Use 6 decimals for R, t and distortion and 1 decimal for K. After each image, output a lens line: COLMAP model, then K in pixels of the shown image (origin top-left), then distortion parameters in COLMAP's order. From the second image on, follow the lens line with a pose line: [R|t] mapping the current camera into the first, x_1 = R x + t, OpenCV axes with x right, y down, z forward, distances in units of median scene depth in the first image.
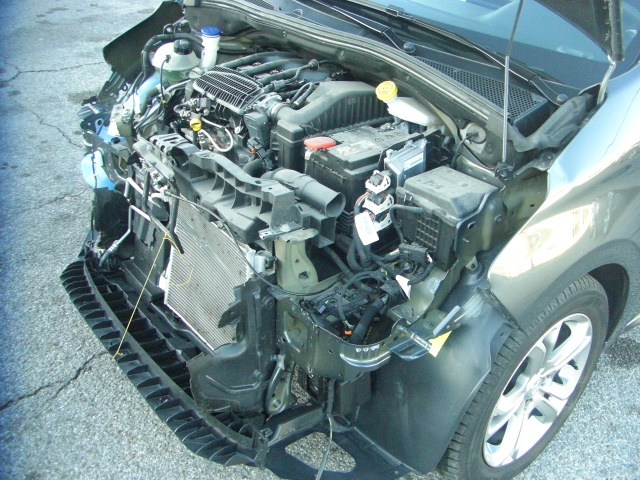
lens RADIAL K [[717.3, 0, 384.8], [0, 717.3, 243.2], [0, 0, 1]] dist [-0.180183, 0.117228]
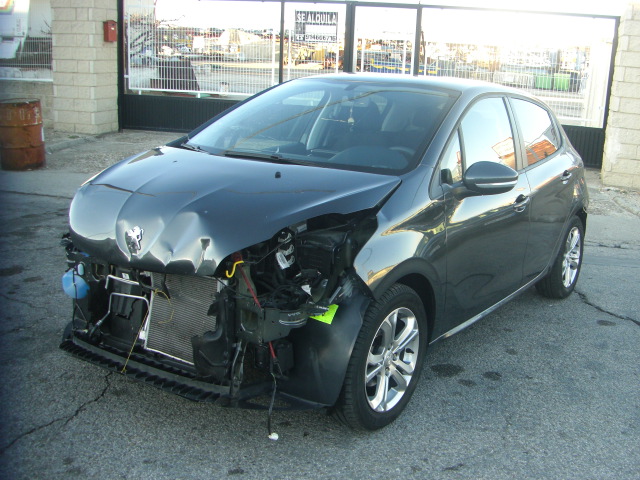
lens RADIAL K [[717.3, 0, 384.8], [0, 717.3, 243.2], [0, 0, 1]] dist [-0.180183, 0.117228]
pose [[0.964469, -0.084874, 0.250192, -0.194493], [0.155893, 0.947386, -0.279565, 0.418510], [-0.213301, 0.308635, 0.926956, -0.635124]]
